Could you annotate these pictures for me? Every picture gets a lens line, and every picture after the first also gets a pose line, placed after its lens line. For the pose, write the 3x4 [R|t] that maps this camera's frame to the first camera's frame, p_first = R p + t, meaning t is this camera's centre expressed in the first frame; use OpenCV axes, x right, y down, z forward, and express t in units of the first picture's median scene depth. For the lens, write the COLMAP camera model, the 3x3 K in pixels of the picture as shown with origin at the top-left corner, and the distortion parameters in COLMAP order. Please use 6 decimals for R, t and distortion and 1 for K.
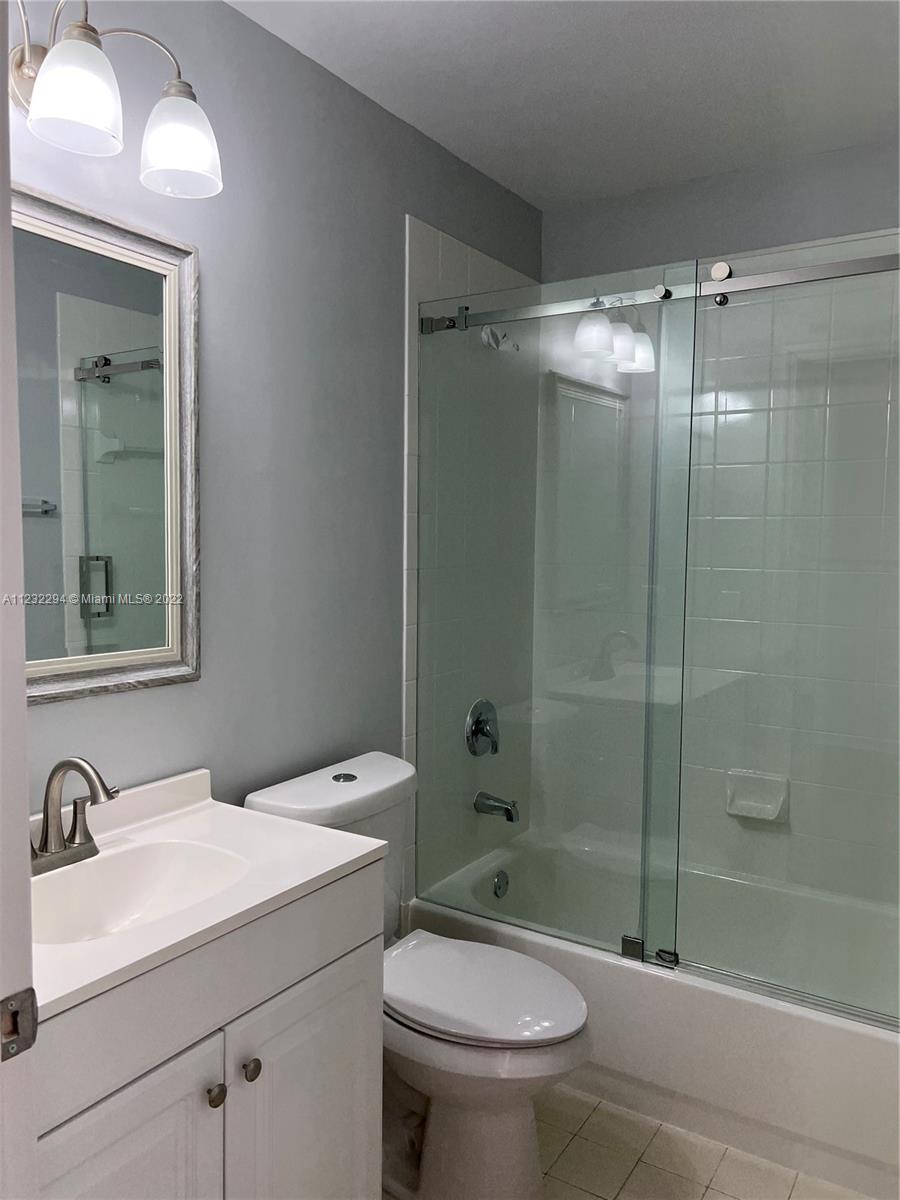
lens RADIAL K [[892.9, 0, 446.7], [0, 892.9, 603.1], [0, 0, 1]] dist [0.001768, -0.006270]
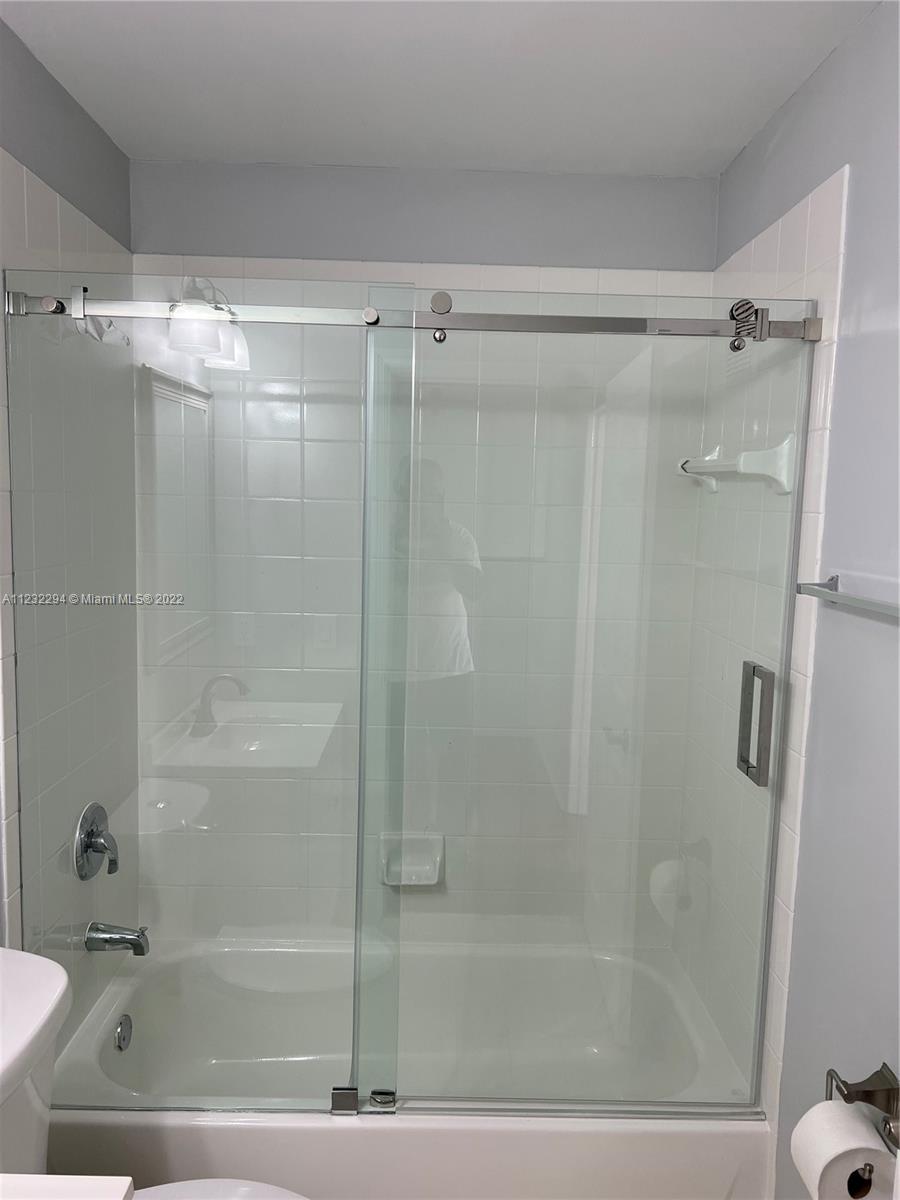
lens RADIAL K [[892.9, 0, 452.5], [0, 892.9, 598.0], [0, 0, 1]] dist [0.001768, -0.006270]
pose [[0.829468, -0.044426, 0.556785, -0.119298], [0.022295, 0.998671, 0.046470, -0.094266], [-0.558110, -0.026132, 0.829356, 0.205844]]
